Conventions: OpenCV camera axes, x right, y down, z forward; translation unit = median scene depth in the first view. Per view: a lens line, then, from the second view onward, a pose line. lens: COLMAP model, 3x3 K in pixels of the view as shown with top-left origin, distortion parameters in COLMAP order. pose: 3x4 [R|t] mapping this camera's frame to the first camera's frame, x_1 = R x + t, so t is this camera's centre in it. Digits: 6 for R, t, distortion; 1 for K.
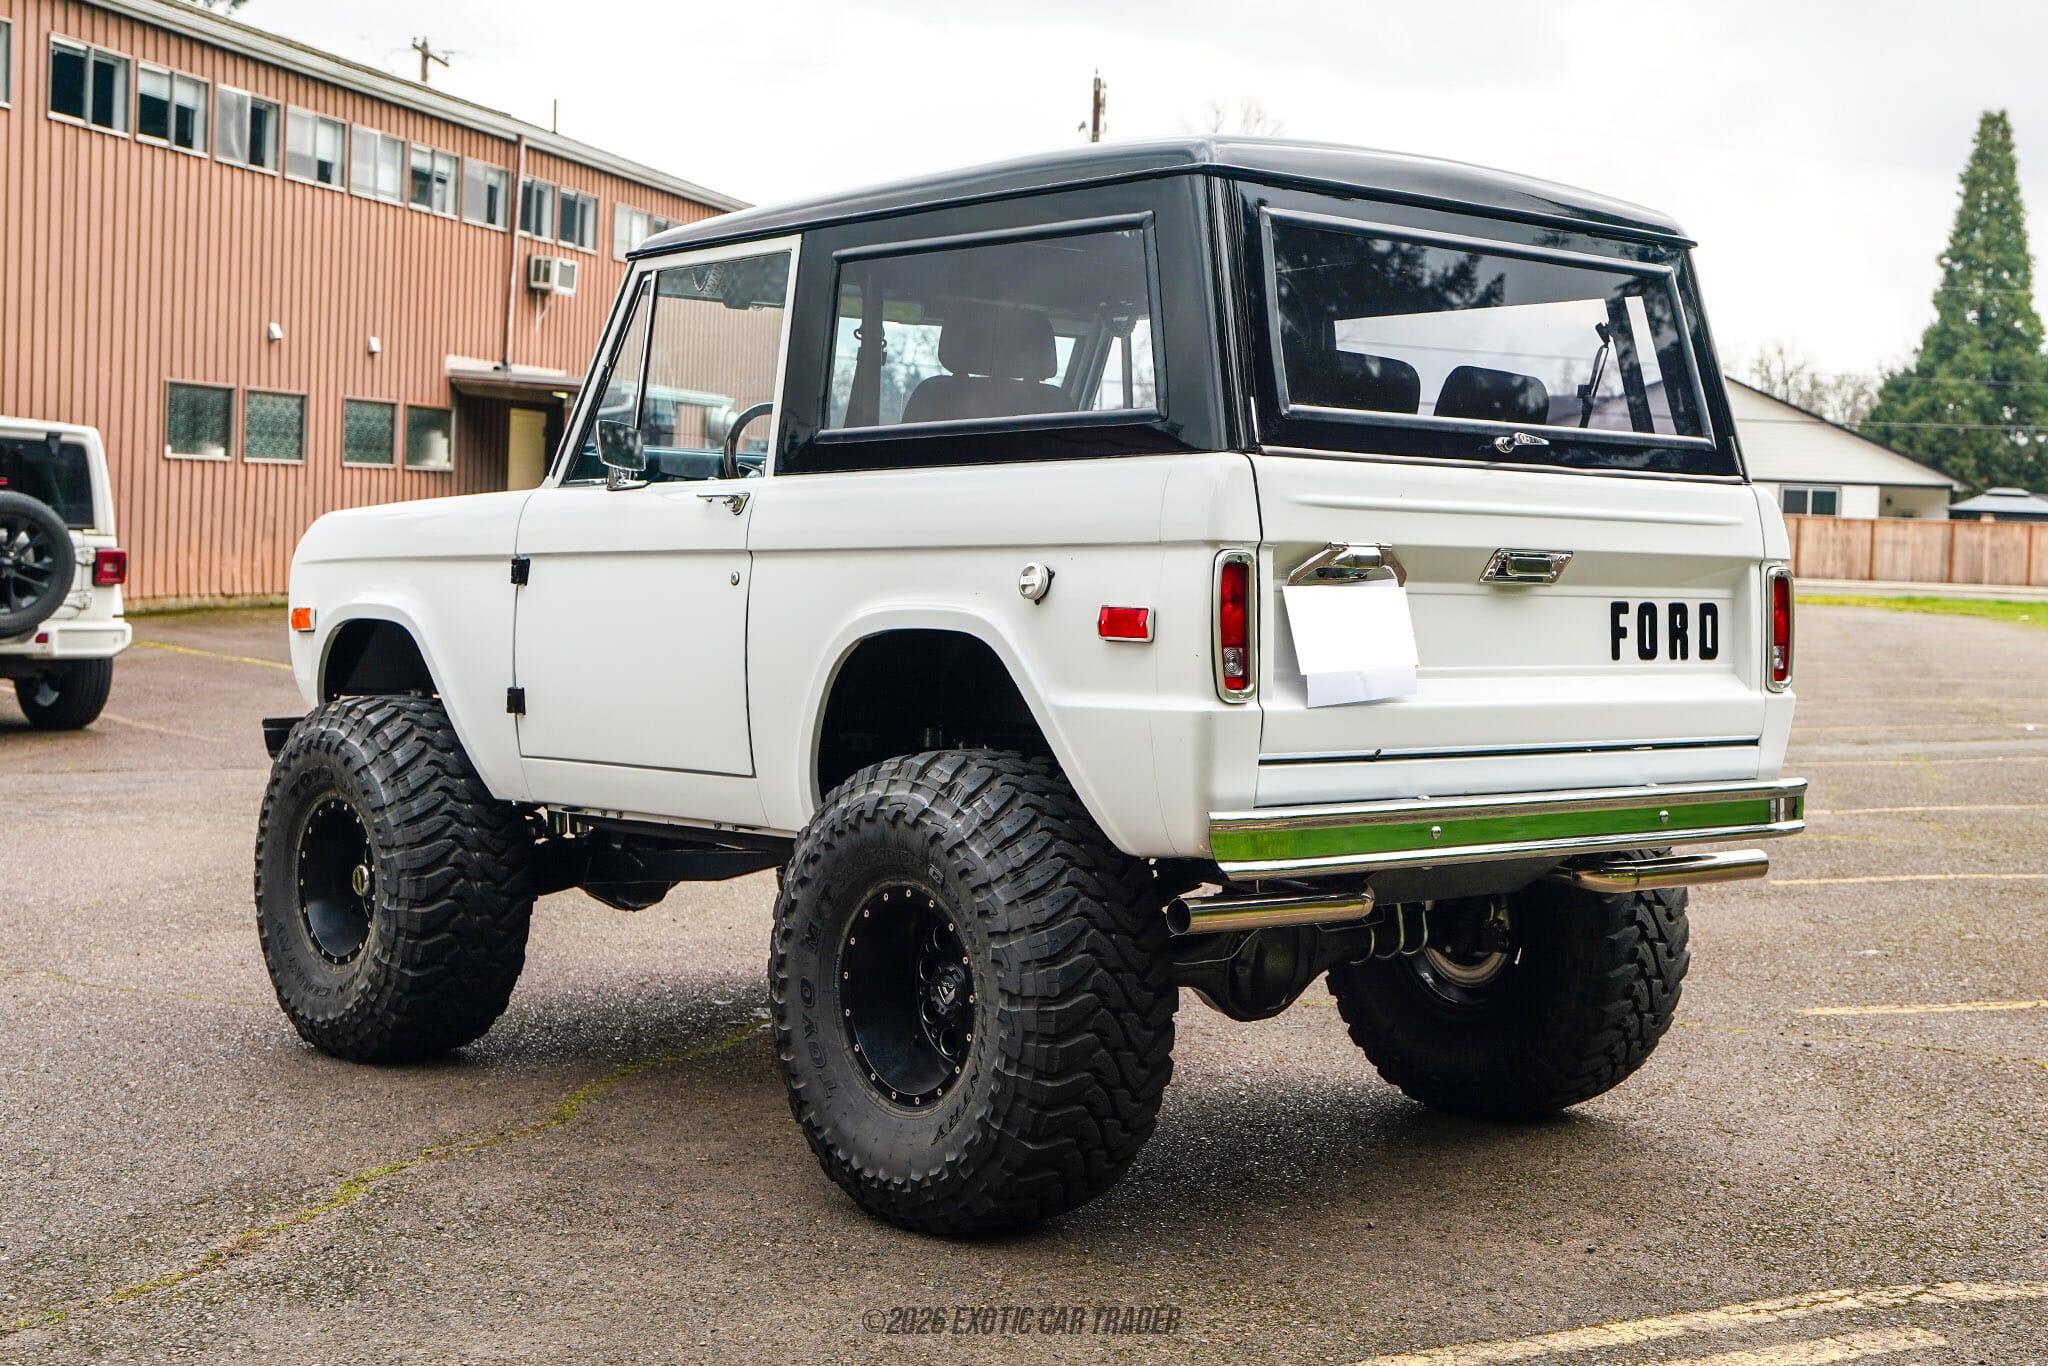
lens RADIAL K [[2668.5, 0, 1214.1], [0, 2668.5, 679.1], [0, 0, 1]] dist [0.027118, -0.007870]
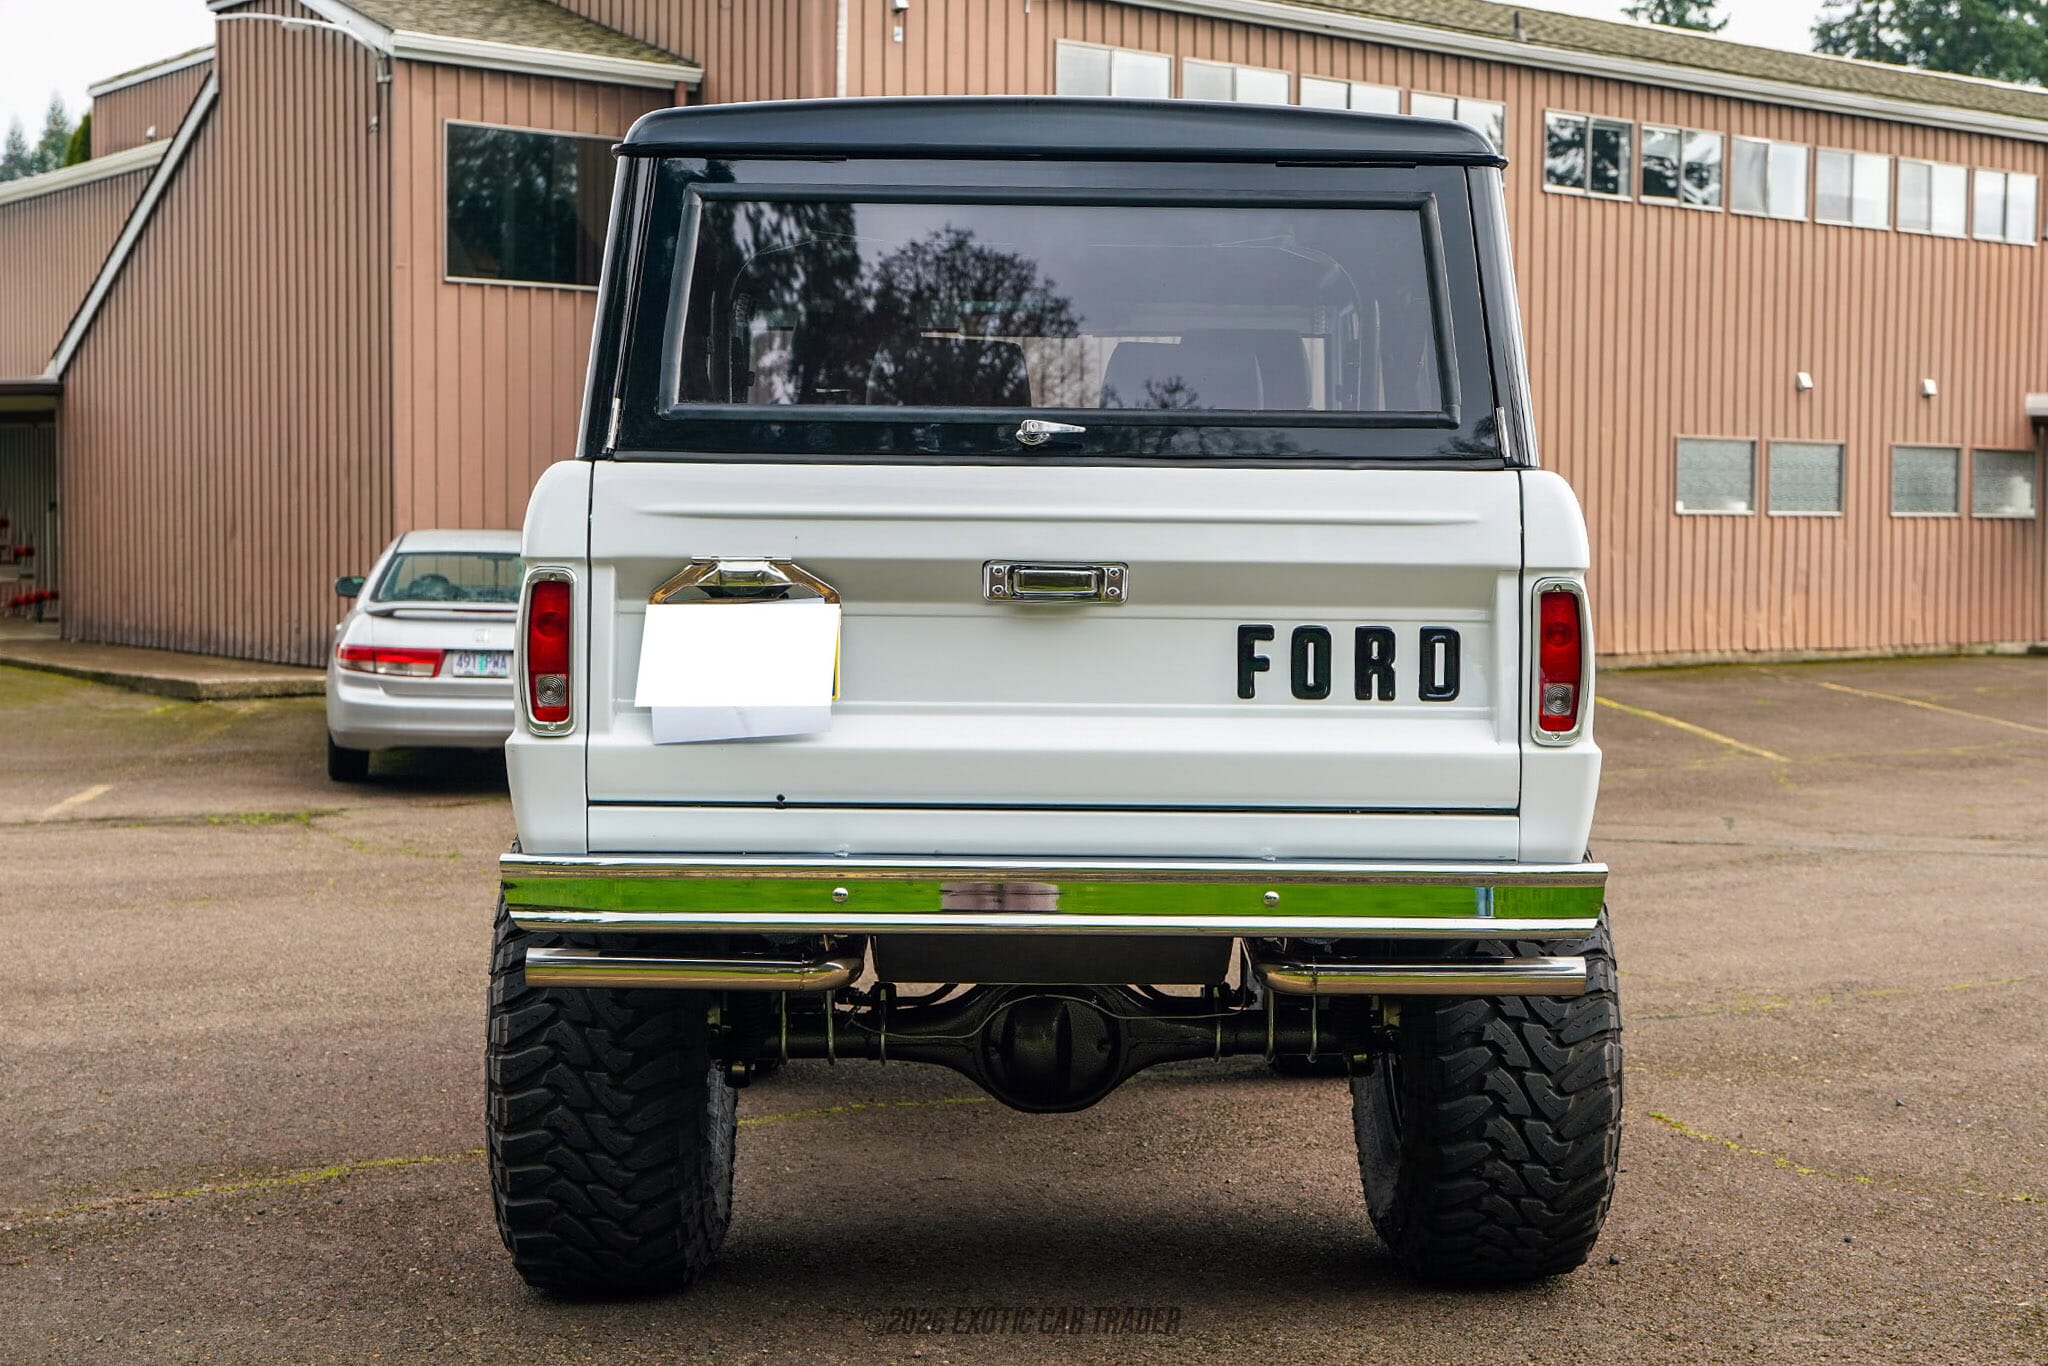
lens RADIAL K [[2770.7, 0, 1024.0], [0, 2770.7, 683.0], [0, 0, 1]] dist [0.026448, -0.016077]
pose [[0.752717, 0.005276, -0.658323, 0.616555], [-0.019282, 0.999716, -0.014034, 0.001068], [0.658062, 0.023258, 0.752605, 0.321906]]
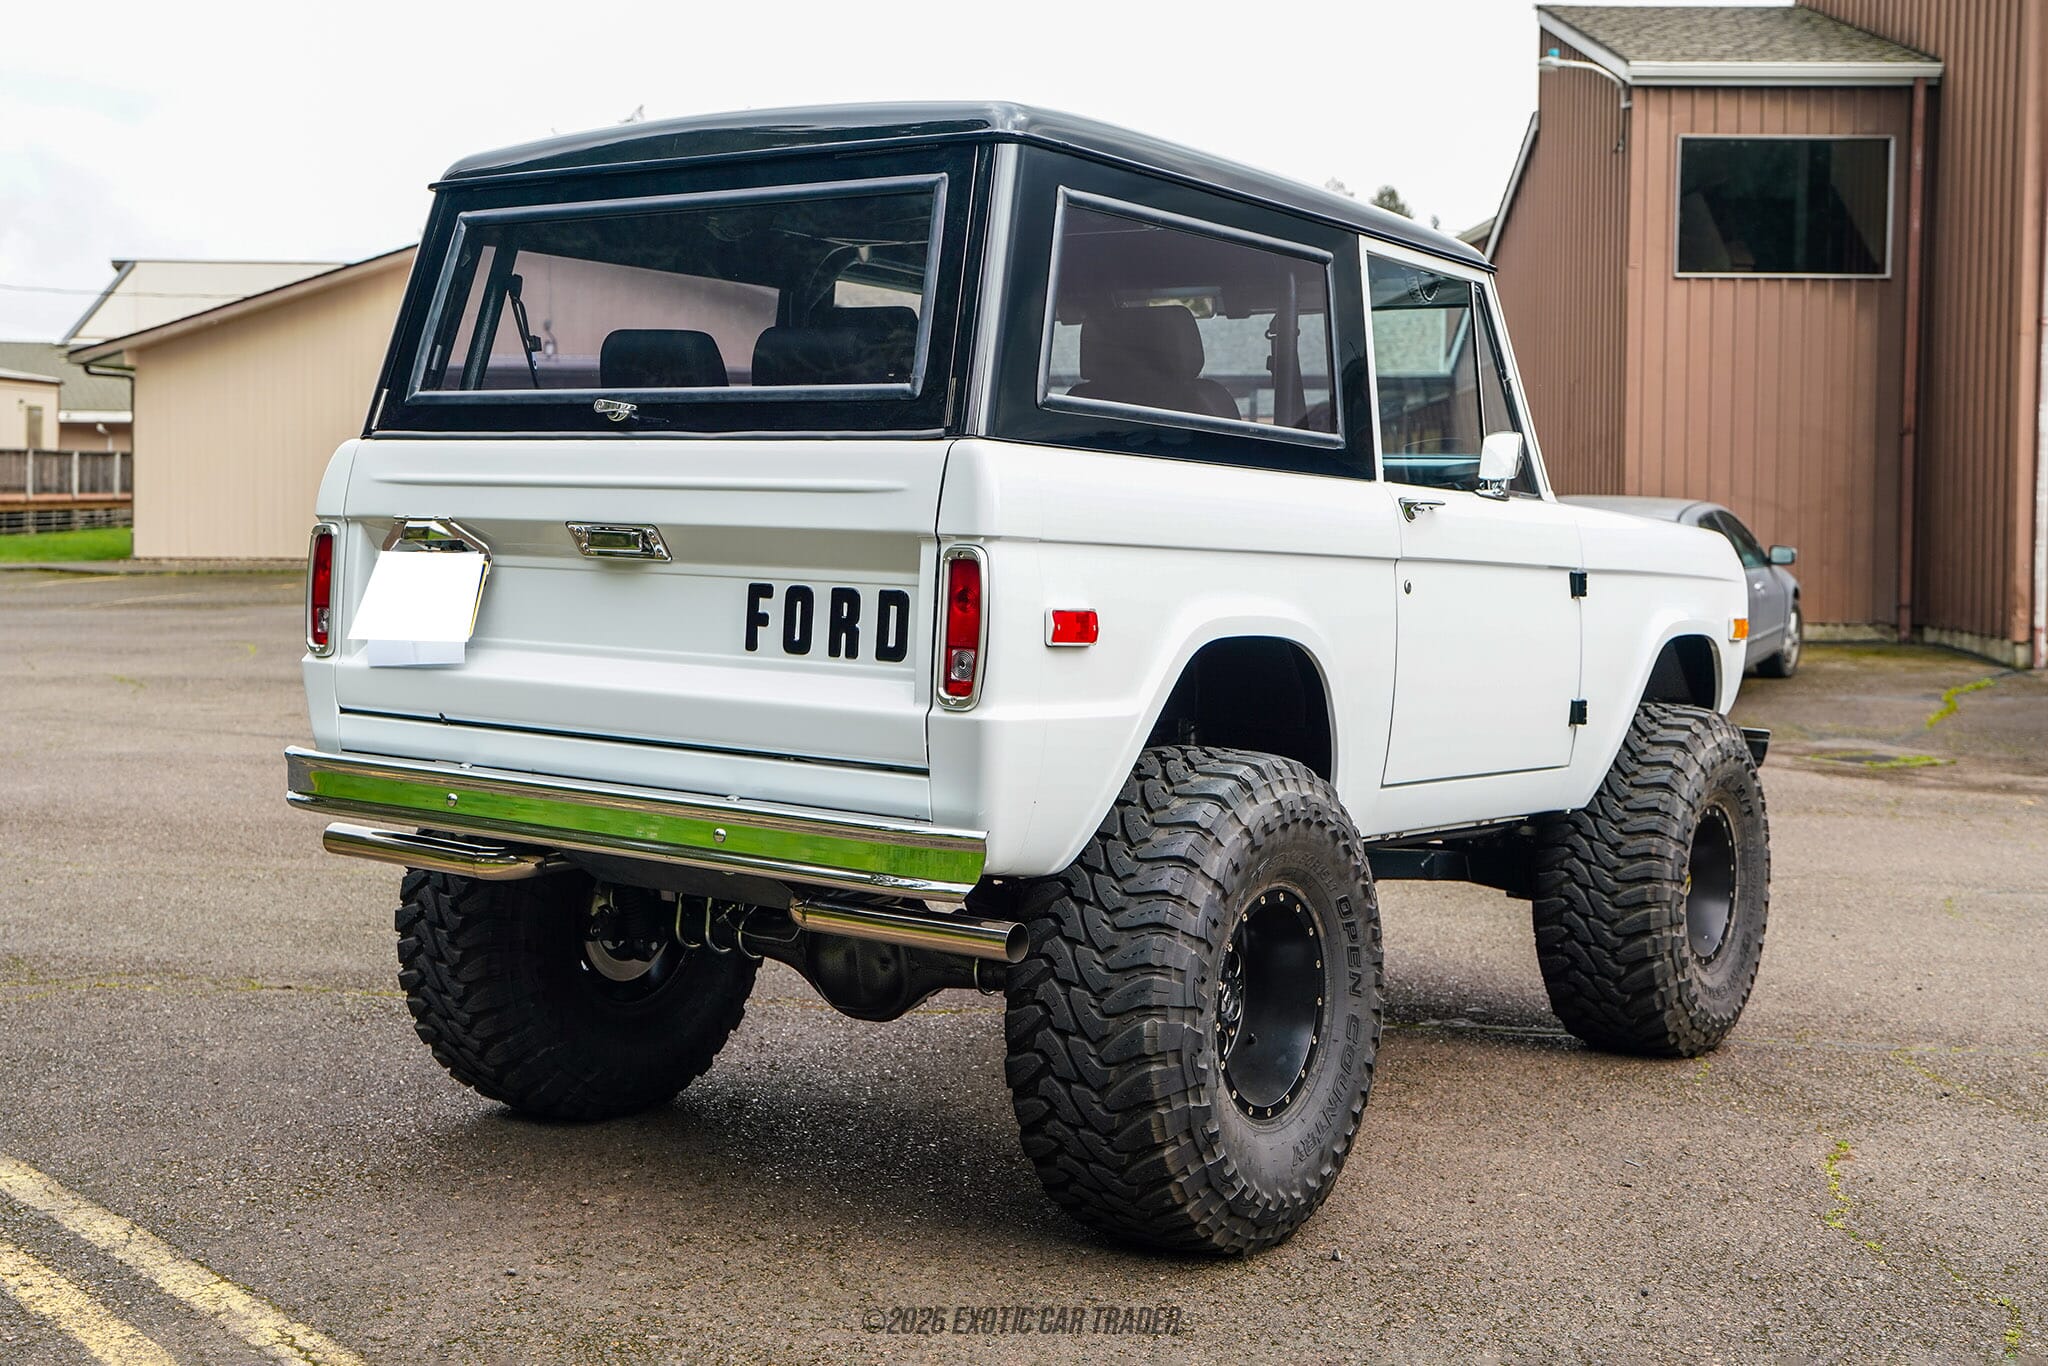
lens RADIAL K [[2343.5, 0, 1024.2], [0, 2343.5, 583.6], [0, 0, 1]] dist [0.048877, 0.021112]
pose [[0.201459, 0.007771, -0.979466, 0.874746], [-0.061467, 0.998098, -0.004723, -0.029400], [0.977566, 0.061156, 0.201554, 0.893053]]
